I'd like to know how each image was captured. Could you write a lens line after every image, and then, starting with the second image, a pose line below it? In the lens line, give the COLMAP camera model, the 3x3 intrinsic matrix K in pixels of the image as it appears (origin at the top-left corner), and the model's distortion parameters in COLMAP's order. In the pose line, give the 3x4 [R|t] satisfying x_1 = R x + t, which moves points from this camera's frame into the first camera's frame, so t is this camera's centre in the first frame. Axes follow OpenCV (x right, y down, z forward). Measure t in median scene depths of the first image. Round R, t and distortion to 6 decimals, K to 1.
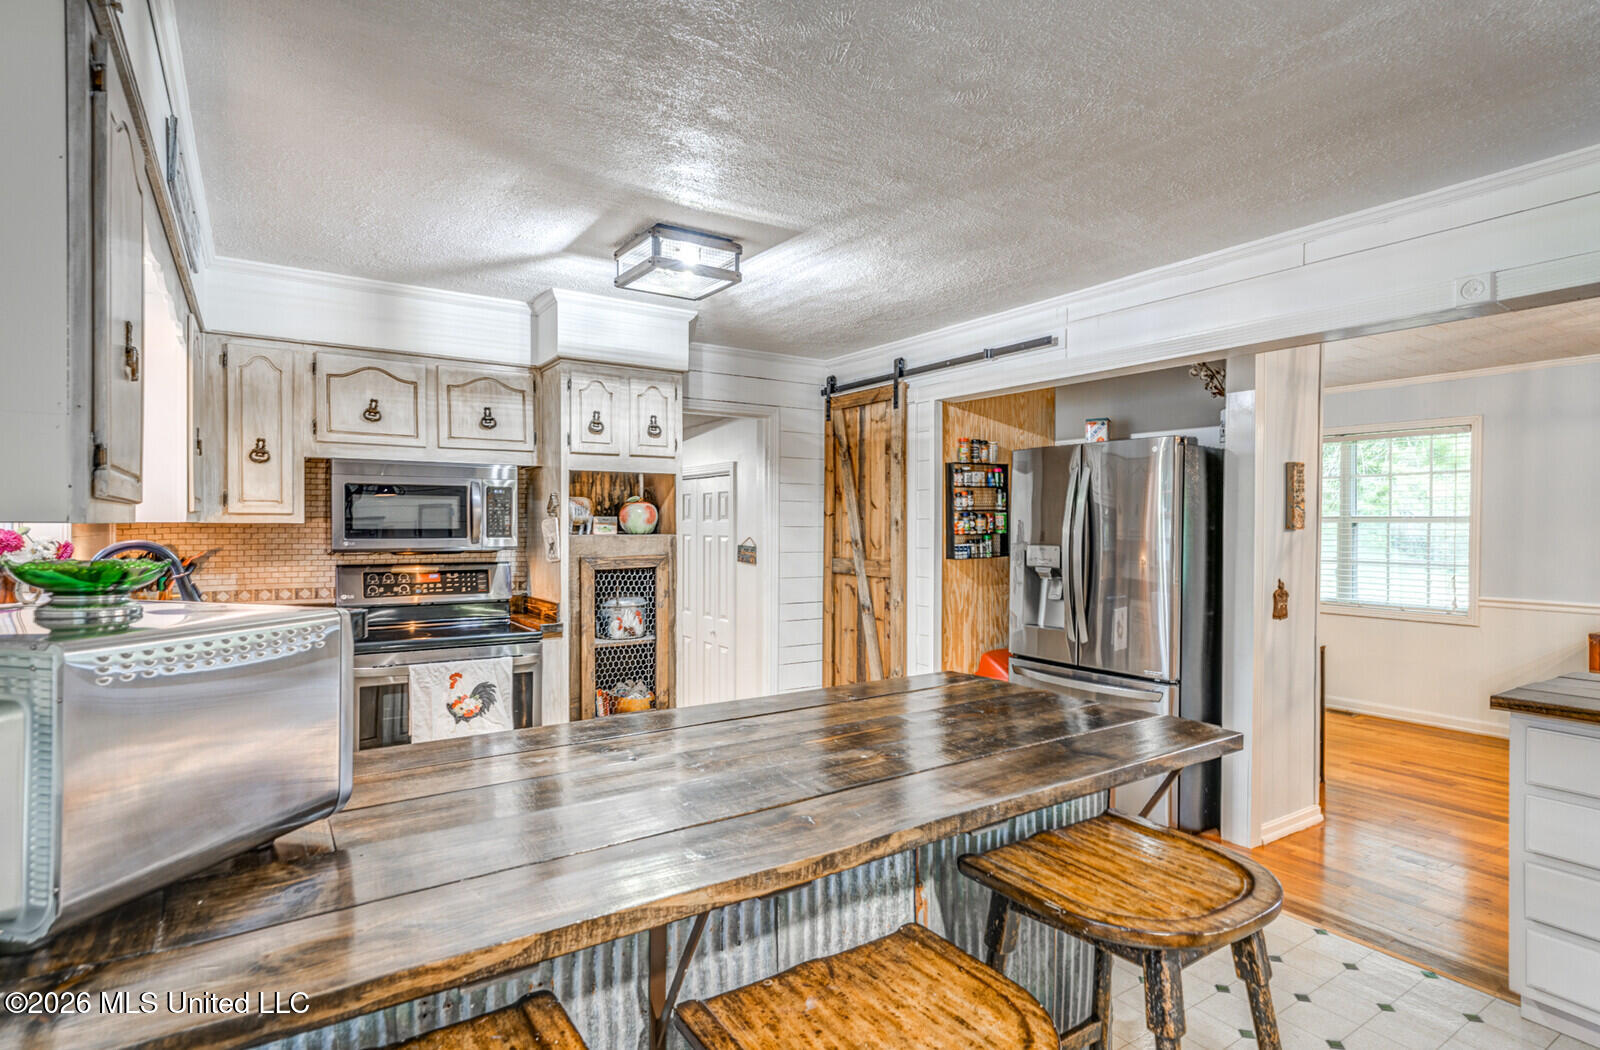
lens RADIAL K [[820.5, 0, 801.3], [0, 820.5, 527.8], [0, 0, 1]] dist [-0.000976, -0.000047]
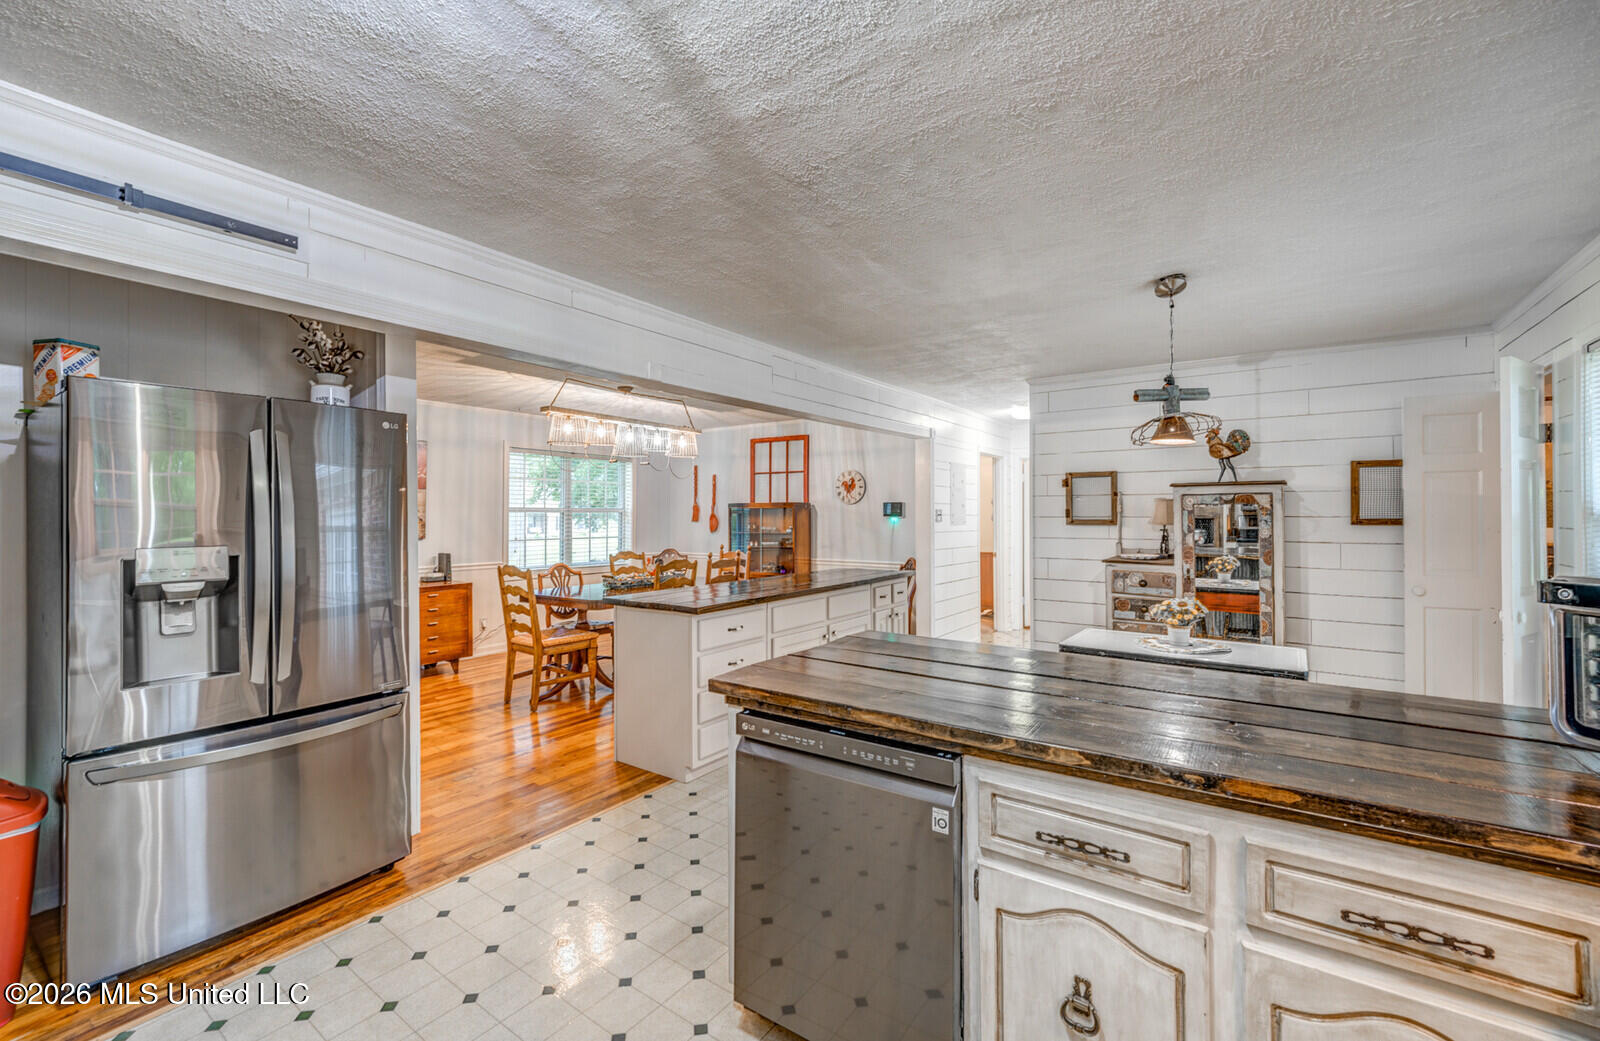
lens RADIAL K [[667.7, 0, 798.4], [0, 667.7, 510.5], [0, 0, 1]] dist [0.002300, 0.000201]
pose [[-0.356359, -0.005868, 0.934331, -0.380870], [0.001335, 0.999976, 0.006789, -0.010750], [-0.934348, 0.003666, -0.356342, 0.847030]]
